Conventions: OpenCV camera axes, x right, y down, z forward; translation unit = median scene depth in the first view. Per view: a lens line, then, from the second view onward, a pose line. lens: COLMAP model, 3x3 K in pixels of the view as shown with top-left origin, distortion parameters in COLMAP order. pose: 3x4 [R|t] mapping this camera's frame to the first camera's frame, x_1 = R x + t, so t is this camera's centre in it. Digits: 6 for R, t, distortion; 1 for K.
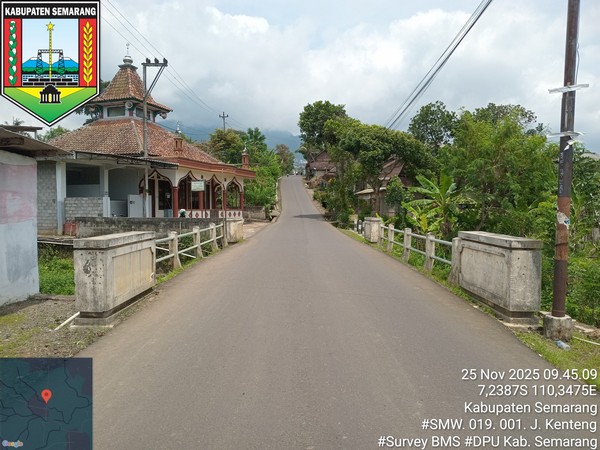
lens RADIAL K [[446.4, 0, 300.0], [0, 446.4, 225.0], [0, 0, 1]] dist [0.059135, -0.107763]
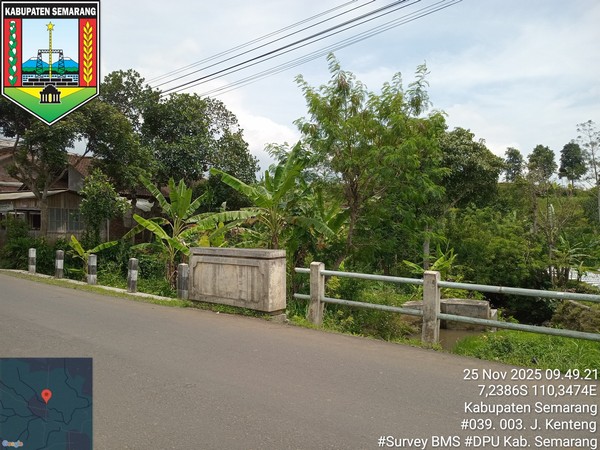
lens RADIAL K [[446.4, 0, 300.0], [0, 446.4, 225.0], [0, 0, 1]] dist [0.059135, -0.107763]
pose [[0.628082, 0.001319, 0.778146, -0.078976], [0.029265, 0.999251, -0.025315, -0.016790], [-0.777597, 0.038673, 0.627573, 0.434890]]
